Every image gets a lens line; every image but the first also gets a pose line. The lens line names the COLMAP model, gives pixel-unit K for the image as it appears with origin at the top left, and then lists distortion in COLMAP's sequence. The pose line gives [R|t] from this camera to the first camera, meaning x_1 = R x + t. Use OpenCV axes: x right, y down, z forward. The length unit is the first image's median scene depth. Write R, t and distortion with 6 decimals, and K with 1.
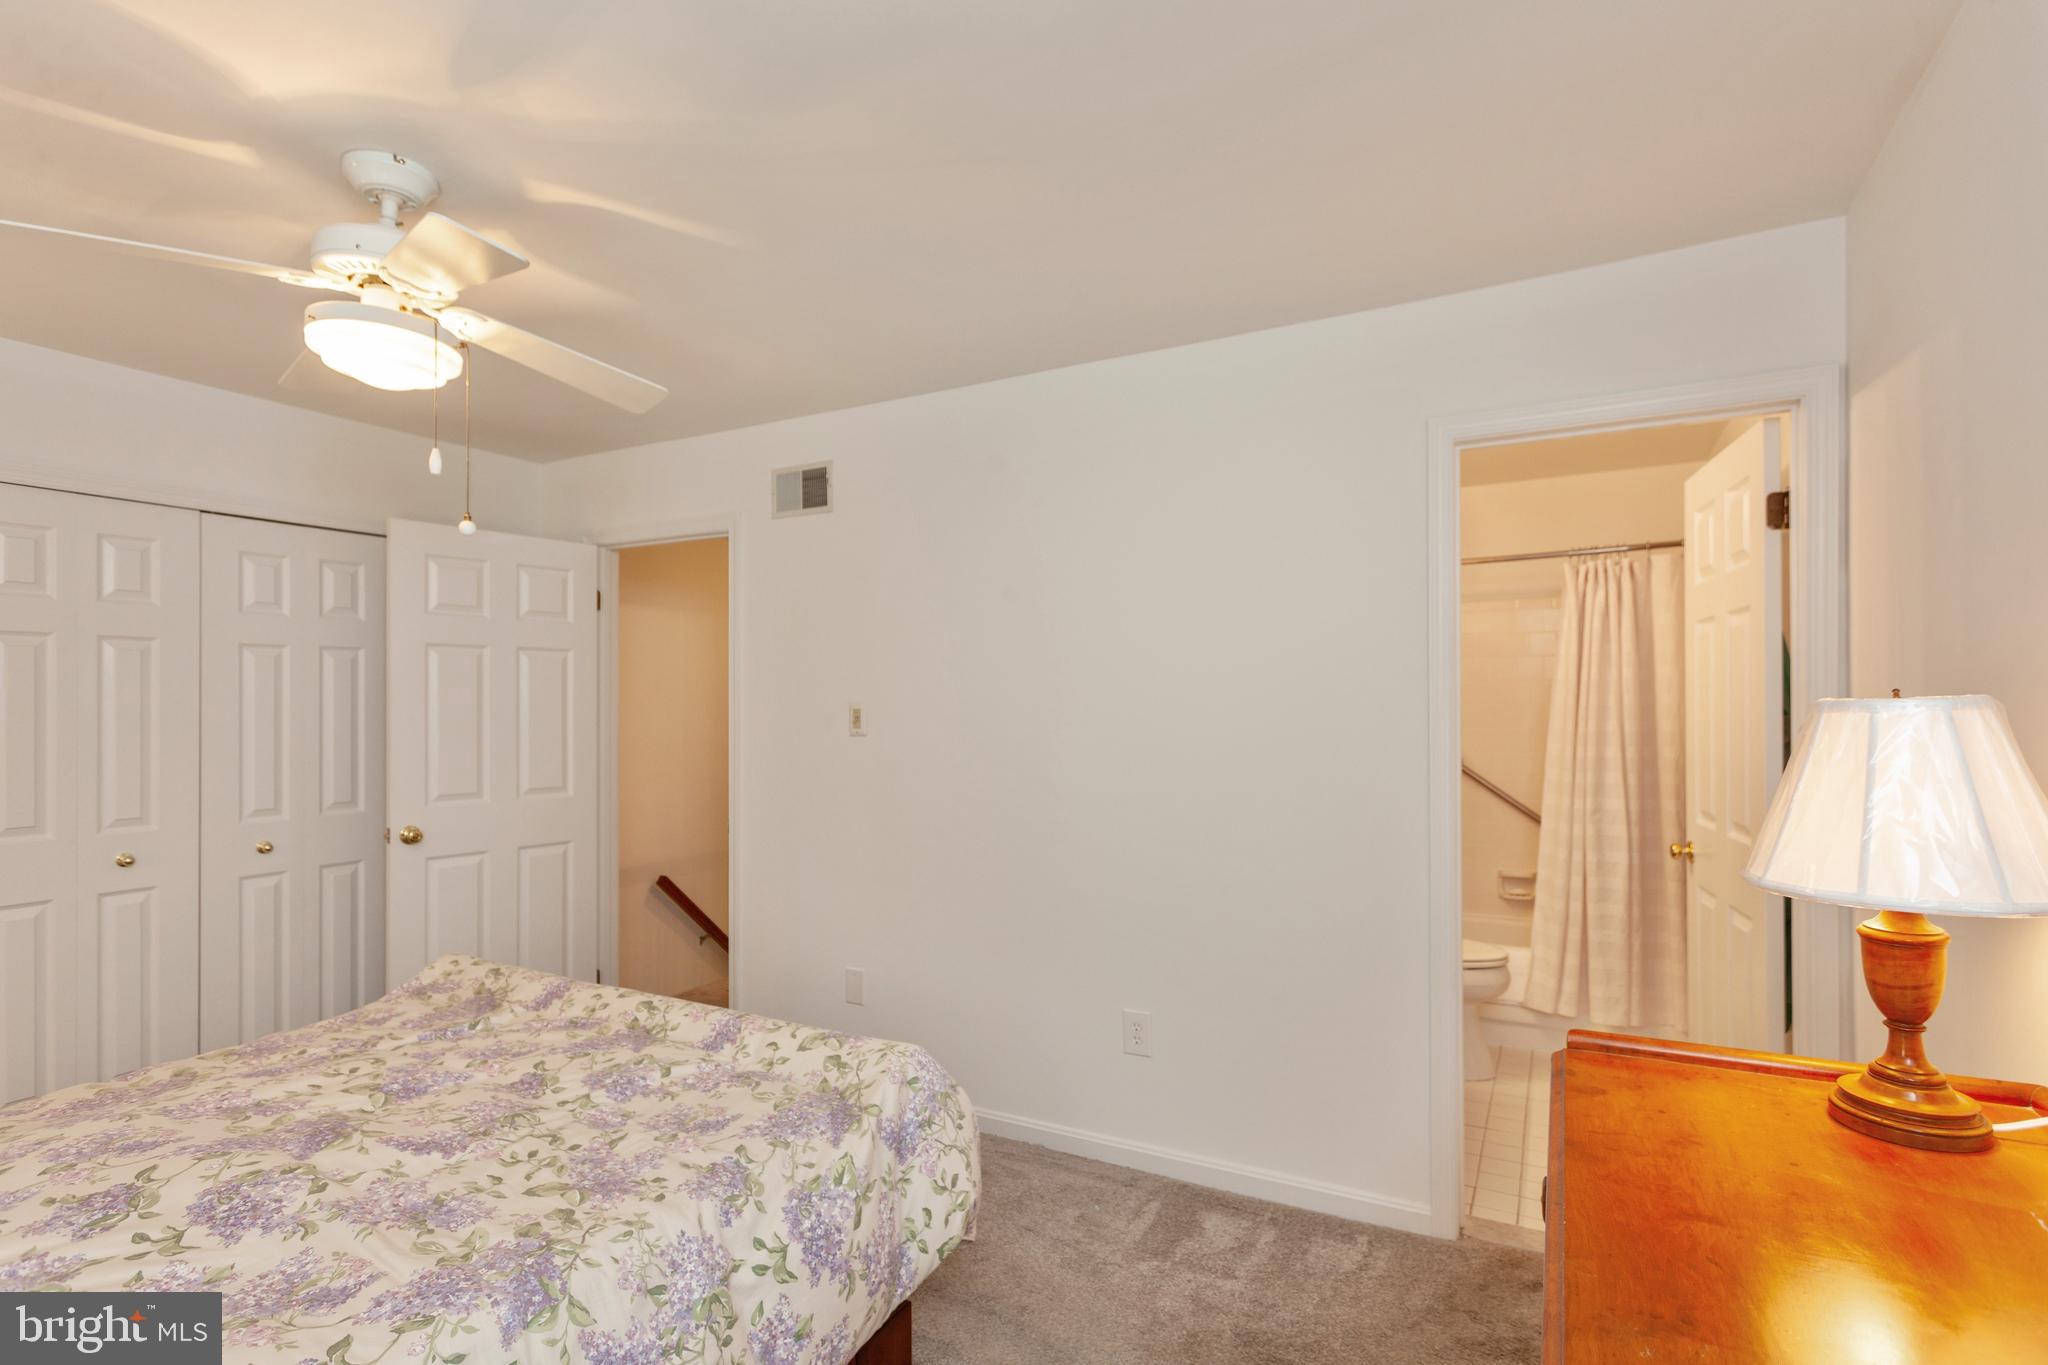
lens RADIAL K [[978.7, 0, 1031.8], [0, 978.7, 704.0], [0, 0, 1]] dist [0.002674, 0.000956]
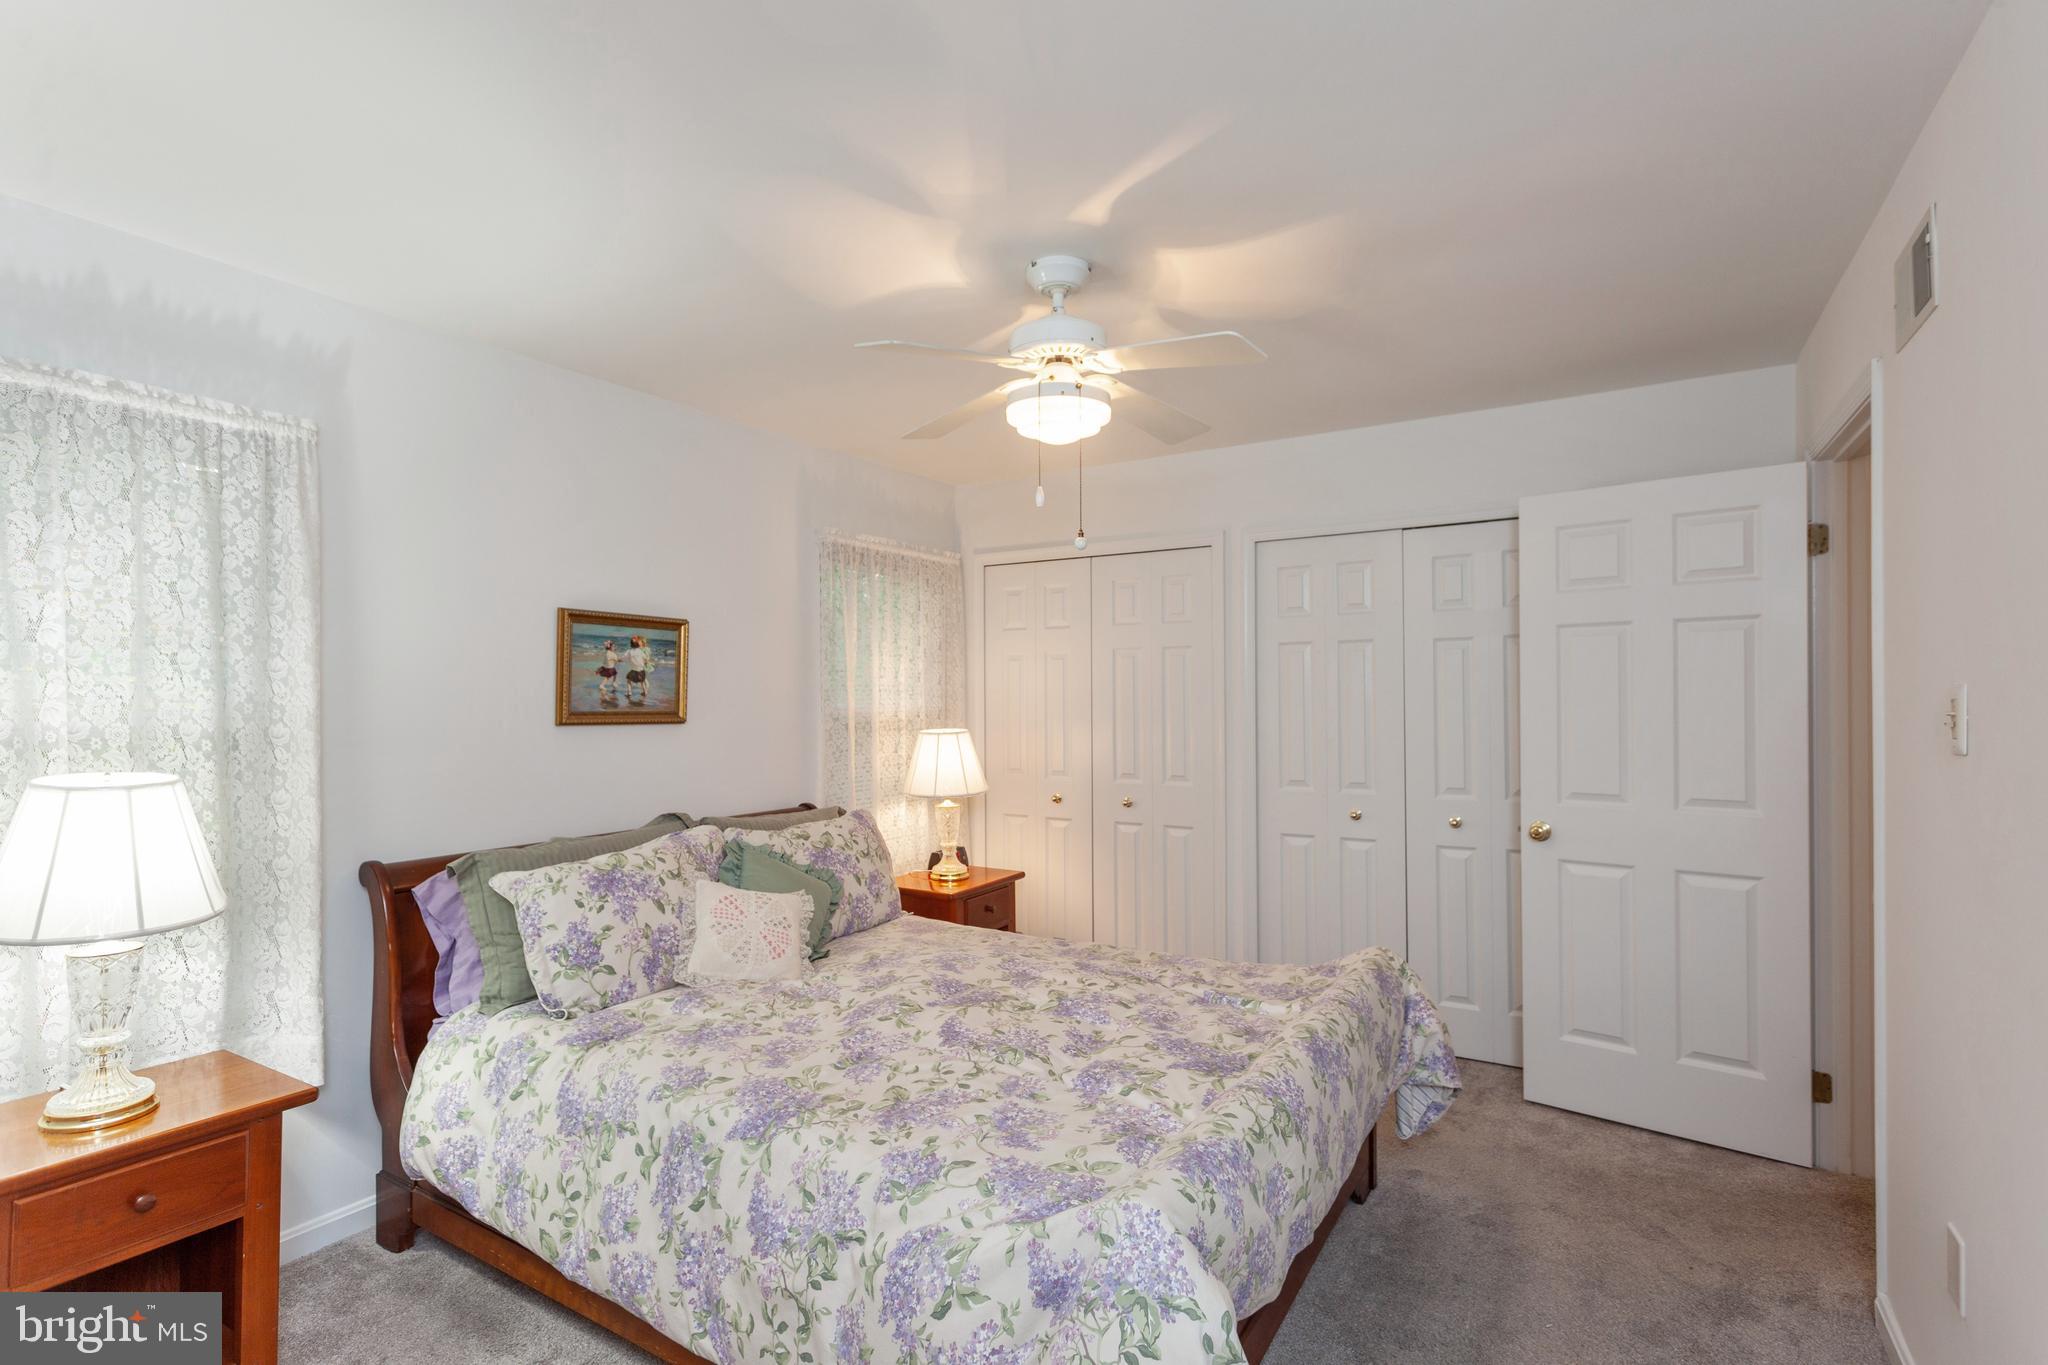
lens RADIAL K [[978.7, 0, 1031.8], [0, 978.7, 704.0], [0, 0, 1]] dist [0.002674, 0.000956]
pose [[-0.055151, 0.009934, -0.998429, 0.656694], [0.008081, 0.999922, 0.009503, -0.002620], [0.998445, -0.007544, -0.055227, 1.134039]]
